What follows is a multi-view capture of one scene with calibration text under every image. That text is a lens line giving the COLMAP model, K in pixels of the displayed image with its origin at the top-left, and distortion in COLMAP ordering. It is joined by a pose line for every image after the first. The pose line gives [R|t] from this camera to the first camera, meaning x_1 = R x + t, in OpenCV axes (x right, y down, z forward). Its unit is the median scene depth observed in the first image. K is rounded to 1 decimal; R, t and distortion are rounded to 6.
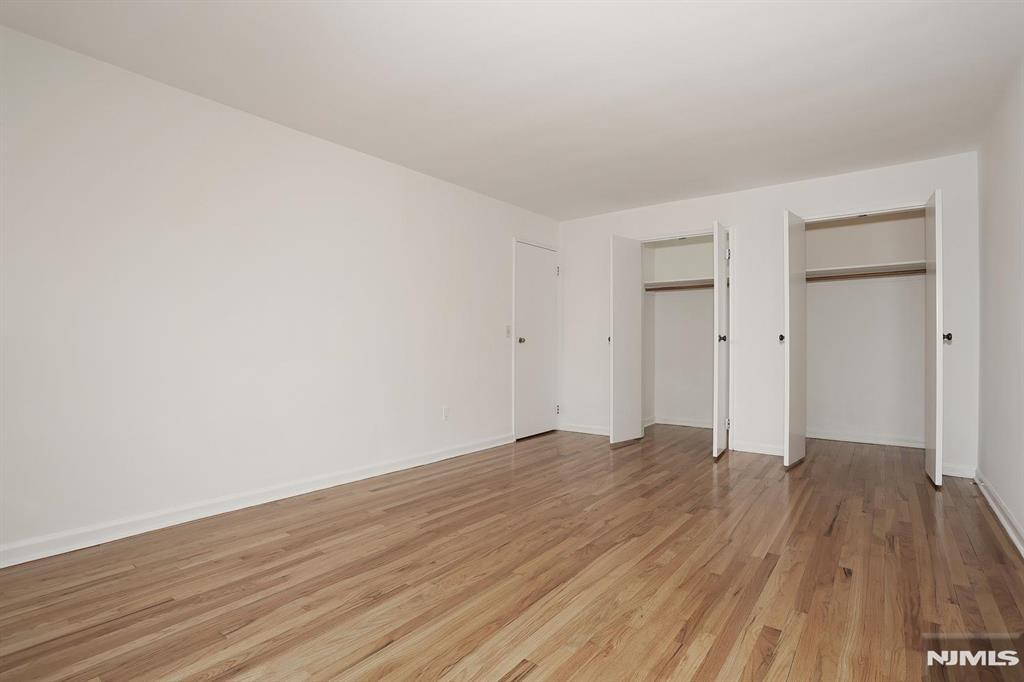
lens RADIAL K [[496.6, 0, 507.3], [0, 496.6, 337.8], [0, 0, 1]] dist [-0.076241, 0.030784]
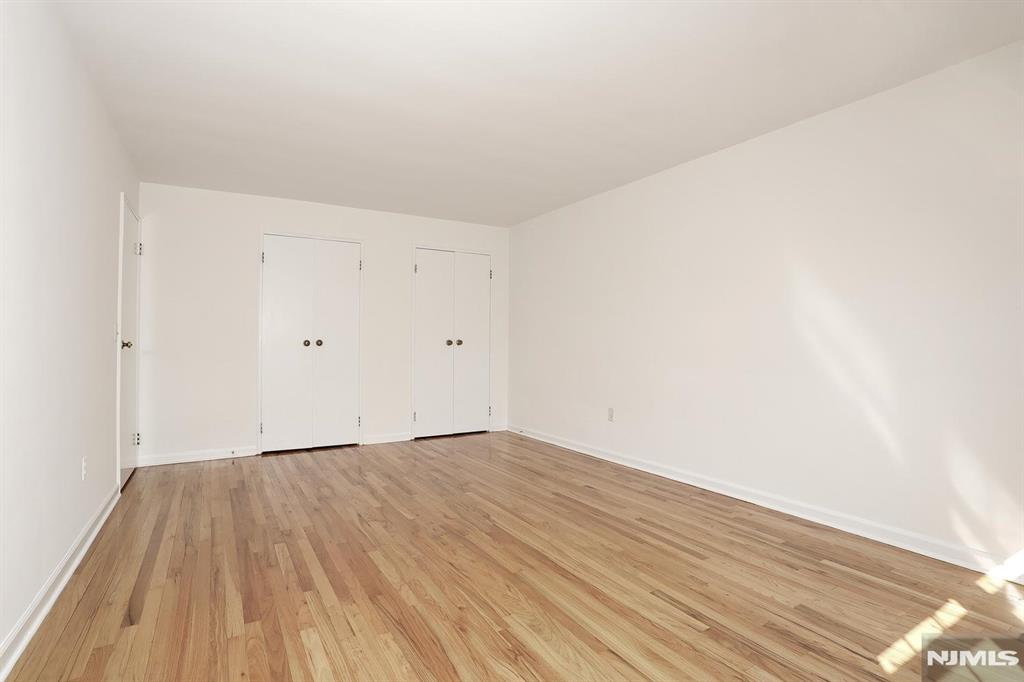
lens RADIAL K [[496.6, 0, 507.3], [0, 496.6, 337.8], [0, 0, 1]] dist [-0.076241, 0.030784]
pose [[0.352987, 0.009536, 0.935580, -0.790416], [-0.010090, 0.999929, -0.006385, -0.010982], [-0.935574, -0.007186, 0.353058, 0.529133]]
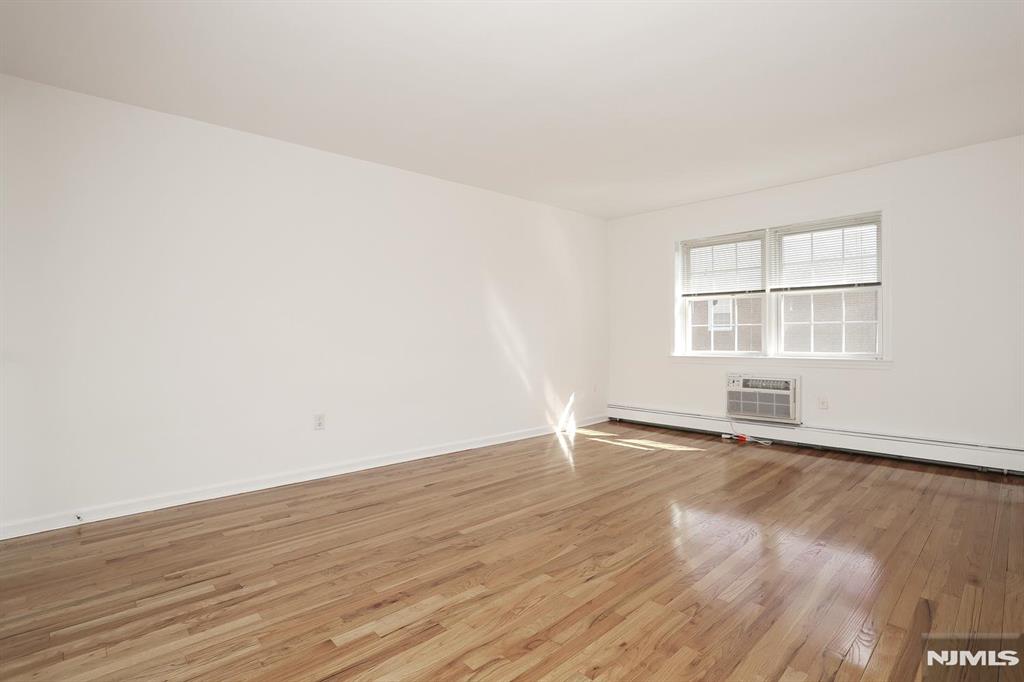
lens RADIAL K [[496.6, 0, 507.3], [0, 496.6, 337.8], [0, 0, 1]] dist [-0.076241, 0.030784]
pose [[-0.987427, 0.004432, 0.158012, 0.154815], [0.004463, 0.999990, -0.000161, 0.001356], [-0.158011, 0.000546, -0.987437, 2.050755]]
